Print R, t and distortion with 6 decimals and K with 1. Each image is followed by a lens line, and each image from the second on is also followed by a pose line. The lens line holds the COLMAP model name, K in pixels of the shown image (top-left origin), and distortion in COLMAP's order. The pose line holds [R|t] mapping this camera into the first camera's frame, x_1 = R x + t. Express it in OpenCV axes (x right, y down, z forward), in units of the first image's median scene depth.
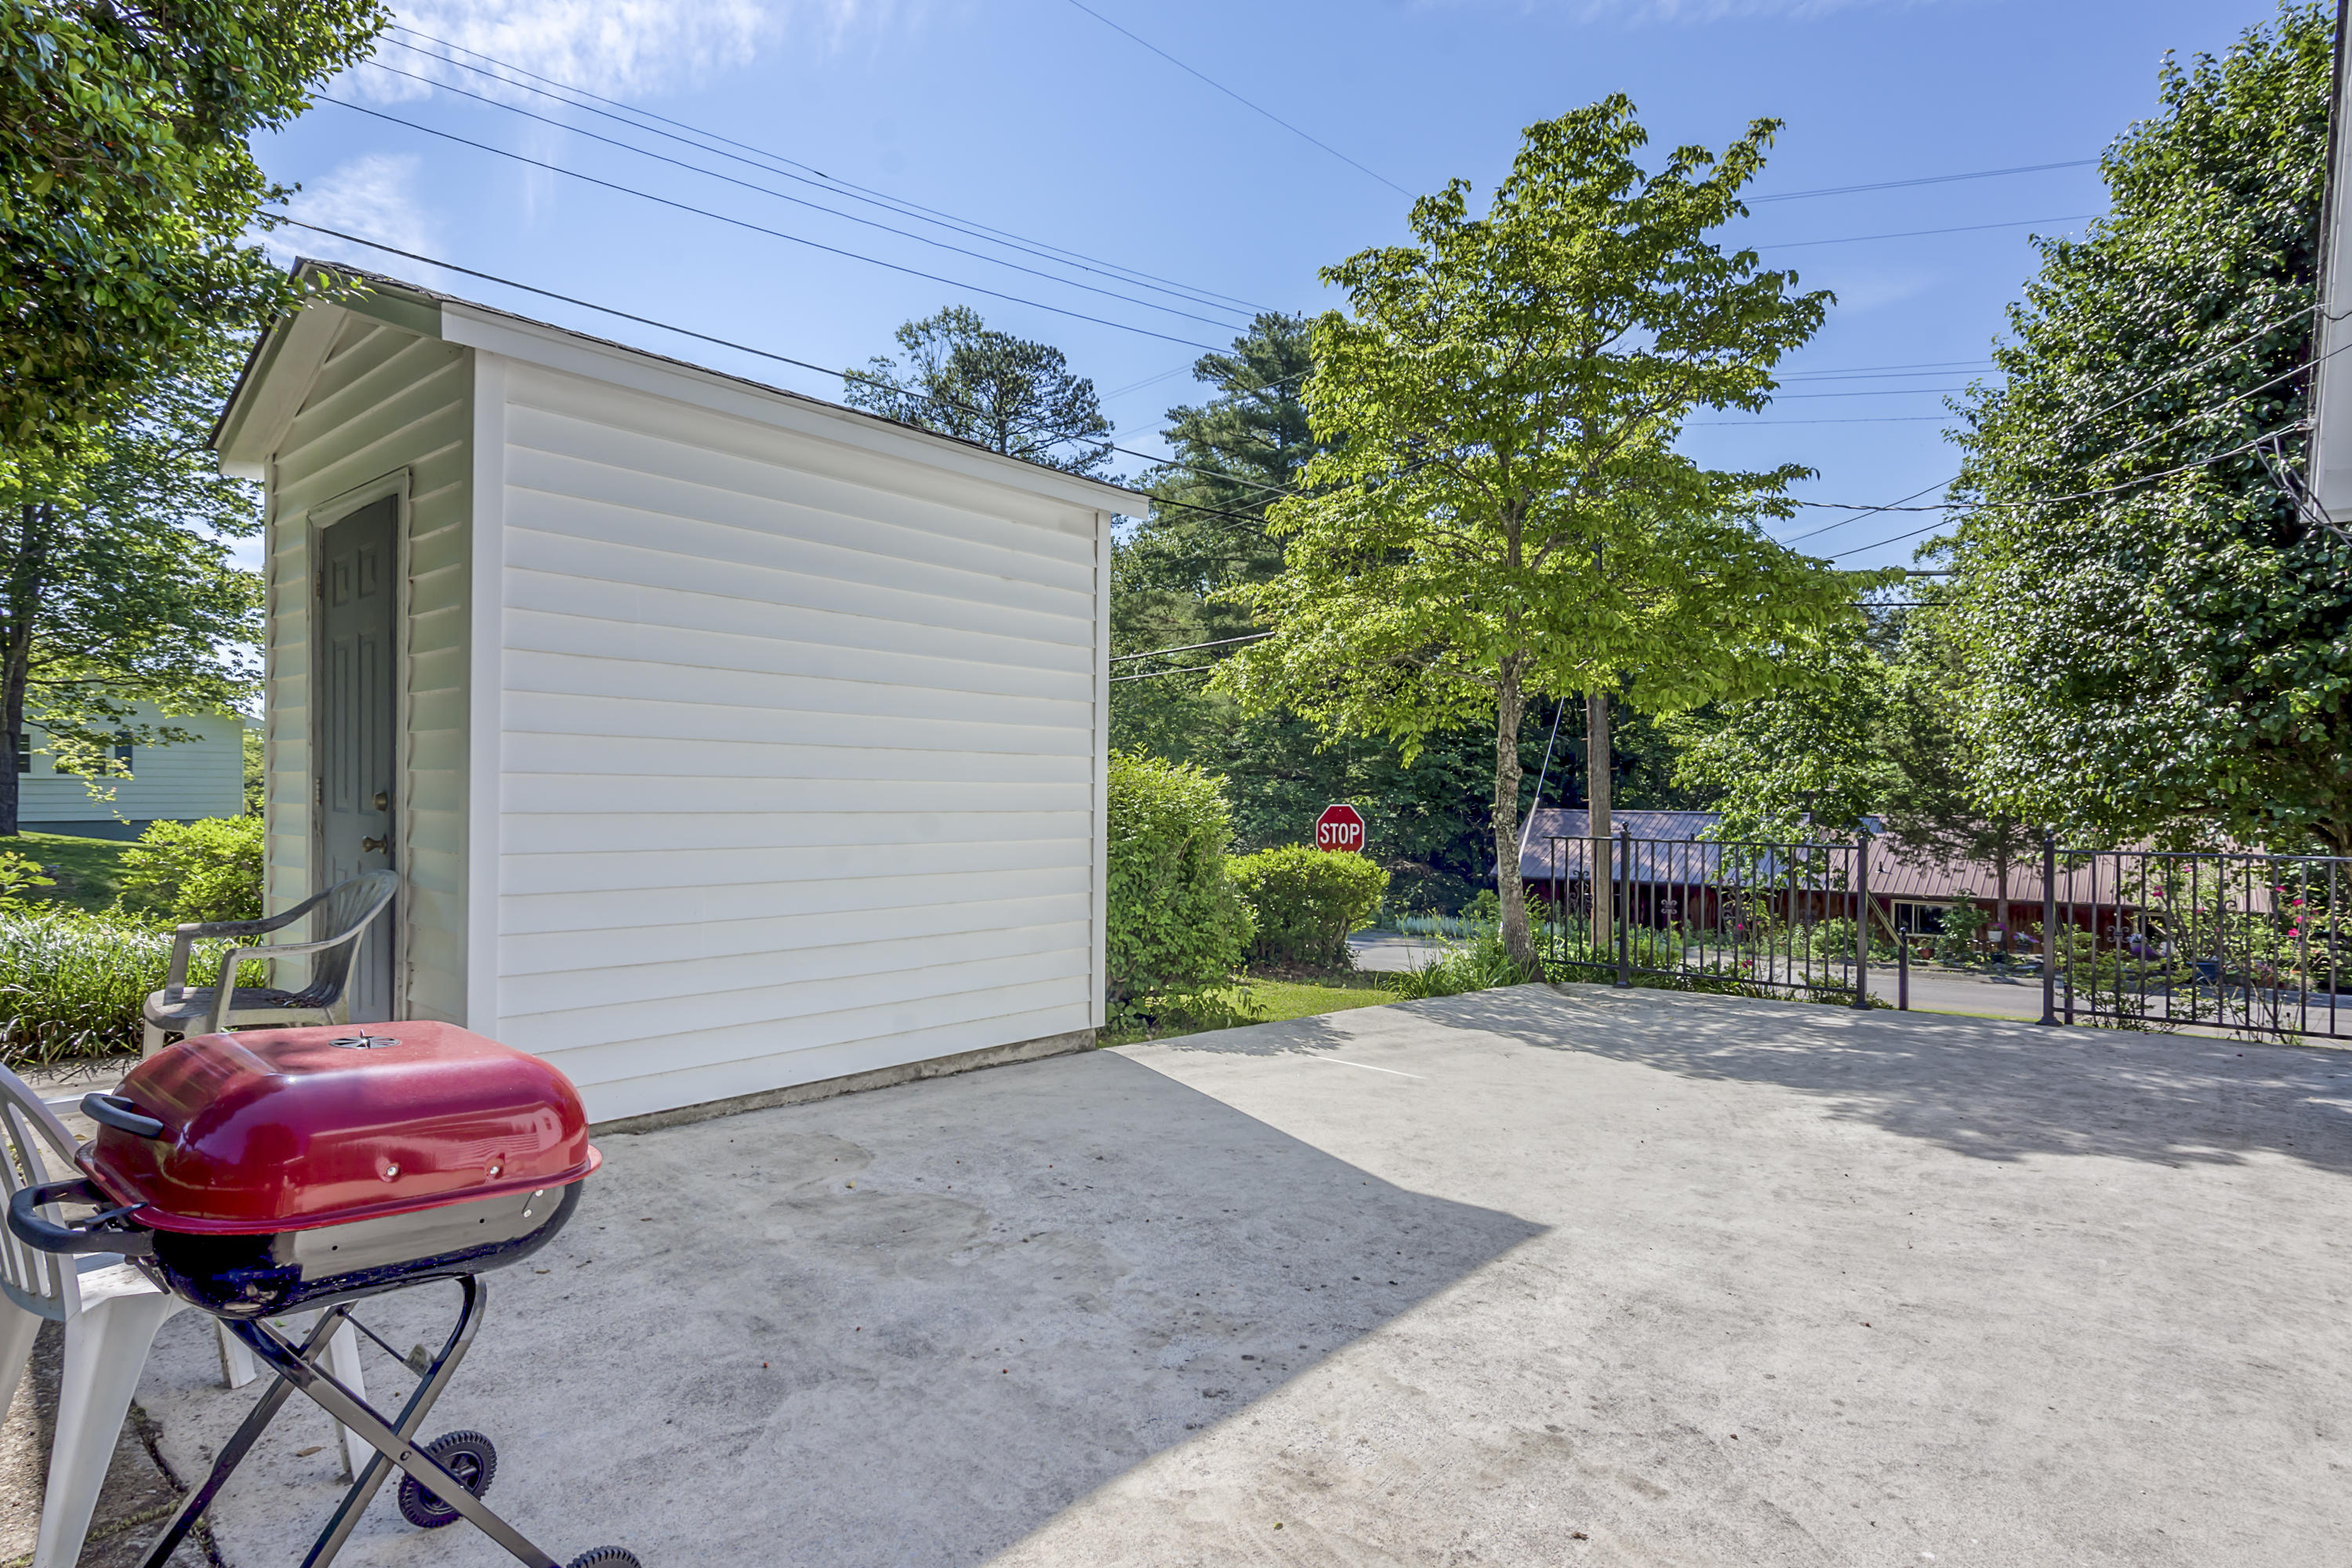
lens RADIAL K [[1252.6, 0, 1180.0], [0, 1252.6, 782.0], [0, 0, 1]] dist [0.007218, -0.000942]
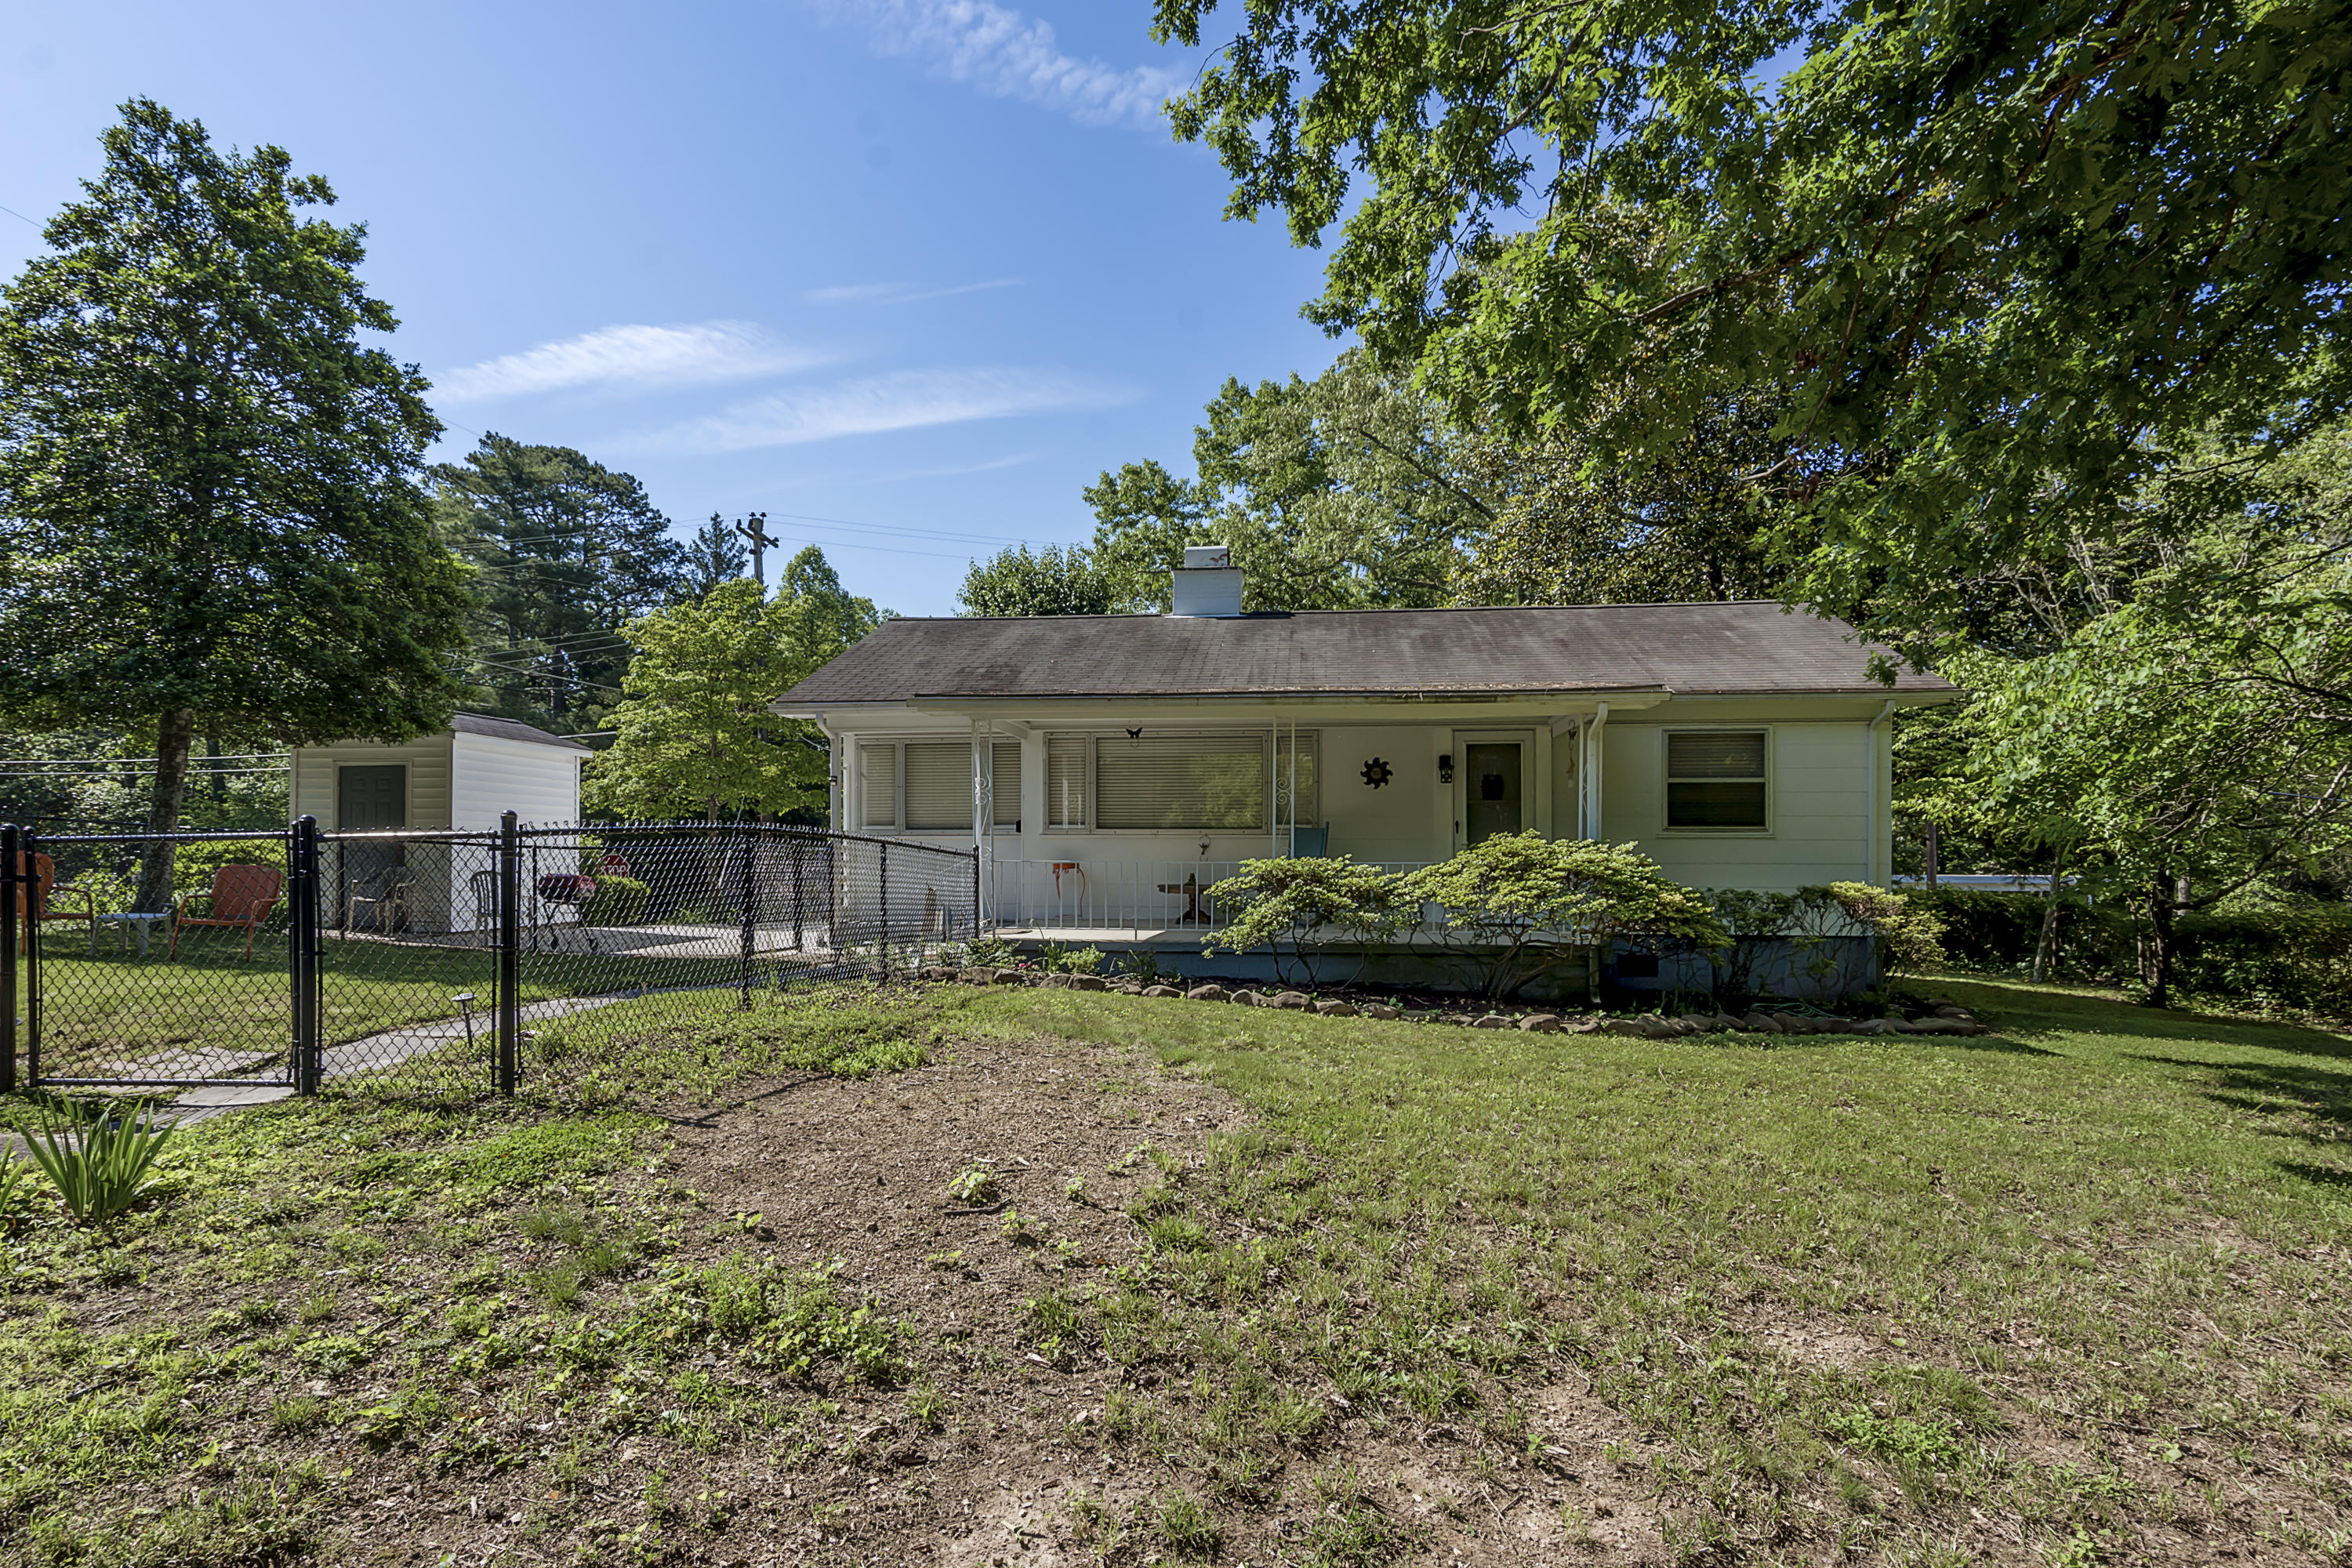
lens RADIAL K [[1252.6, 0, 1180.0], [0, 1252.6, 782.0], [0, 0, 1]] dist [0.007218, -0.000942]
pose [[0.813325, 0.019391, 0.581487, -0.091751], [0.000659, 0.999413, -0.034250, -0.006574], [-0.581809, 0.028239, 0.812835, -0.331303]]
